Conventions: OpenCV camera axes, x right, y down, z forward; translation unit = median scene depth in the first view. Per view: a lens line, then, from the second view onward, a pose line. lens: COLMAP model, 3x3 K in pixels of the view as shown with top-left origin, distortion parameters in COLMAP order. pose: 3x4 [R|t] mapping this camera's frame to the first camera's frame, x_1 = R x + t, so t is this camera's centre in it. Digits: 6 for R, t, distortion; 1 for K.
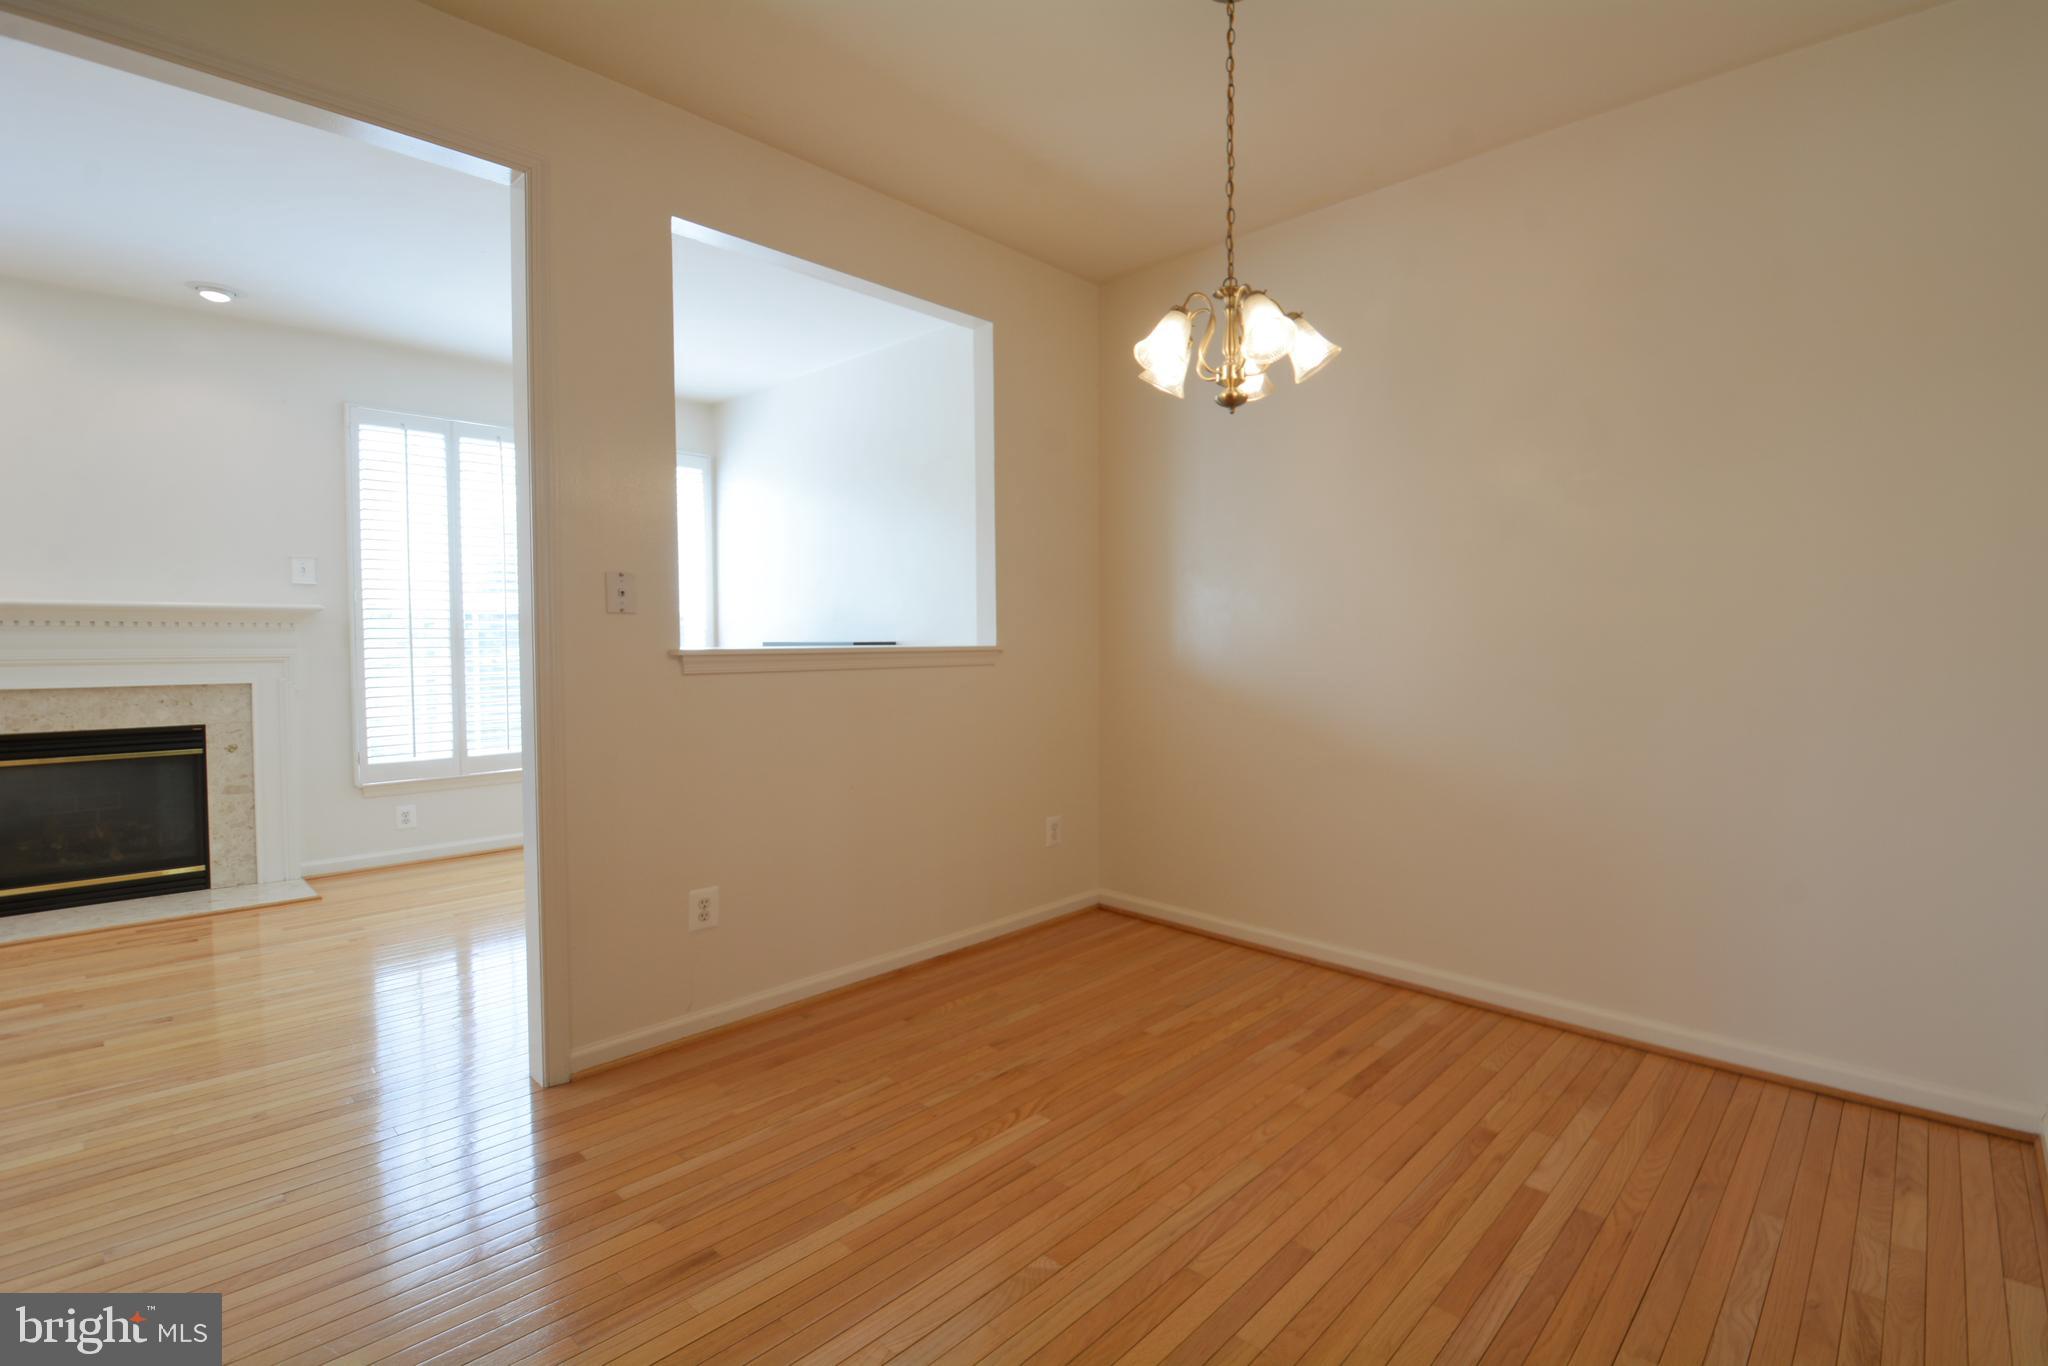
lens RADIAL K [[913.6, 0, 1115.0], [0, 913.6, 663.4], [0, 0, 1]] dist [-0.021122, -0.002961]
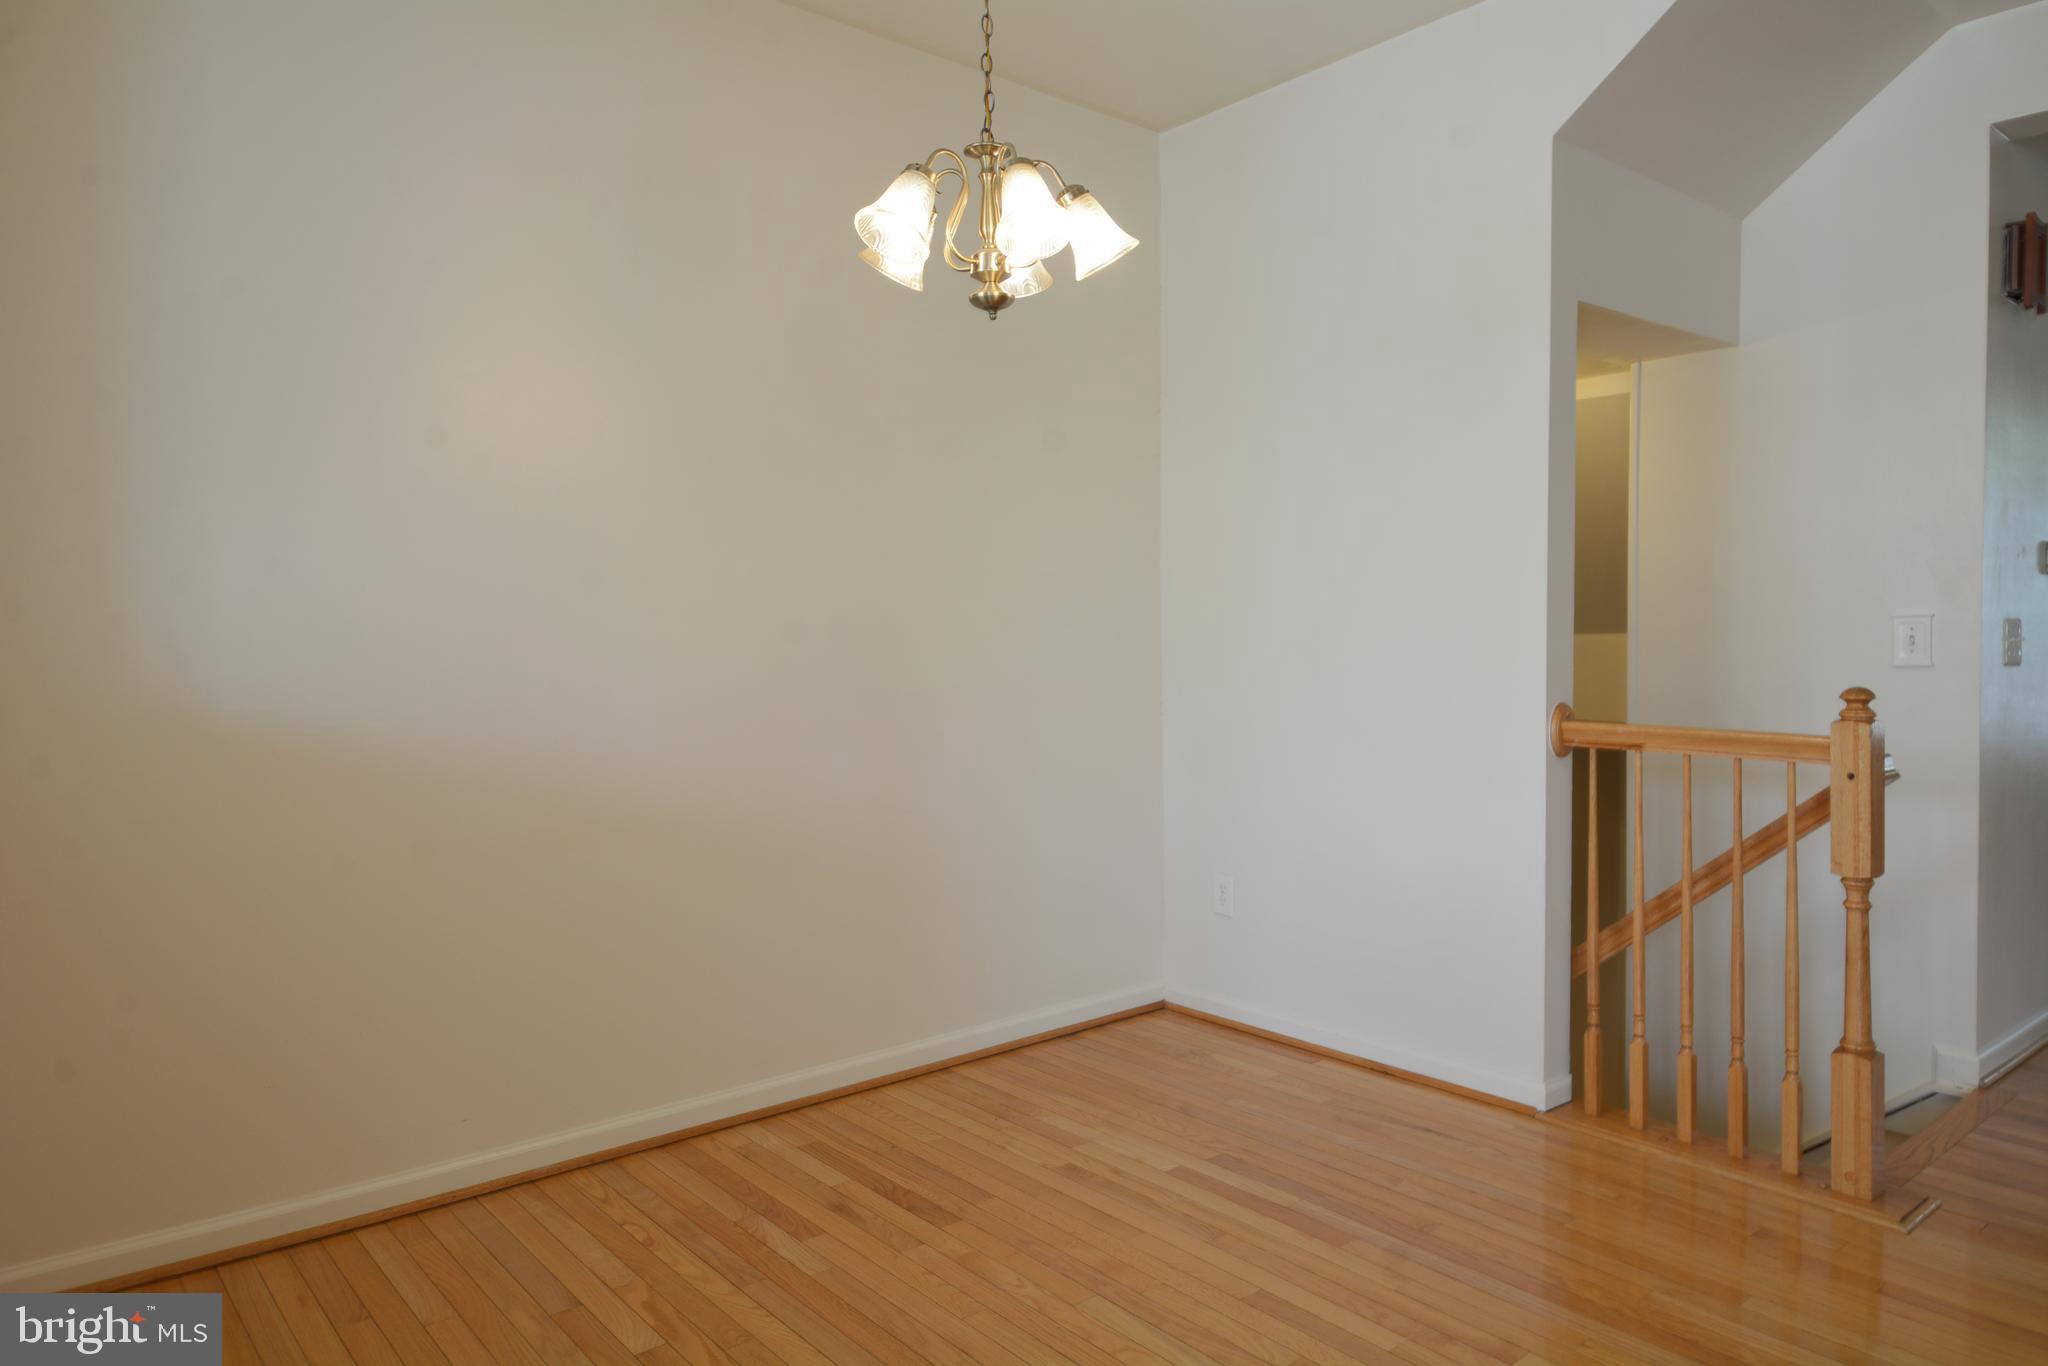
lens RADIAL K [[1295.8, 0, 1139.9], [0, 1295.8, 647.3], [0, 0, 1]] dist [0.007035, -0.001087]
pose [[0.111350, -0.007529, 0.993753, -0.732550], [0.030437, 0.999528, 0.004162, -0.011729], [-0.993315, 0.029783, 0.111526, 0.630340]]
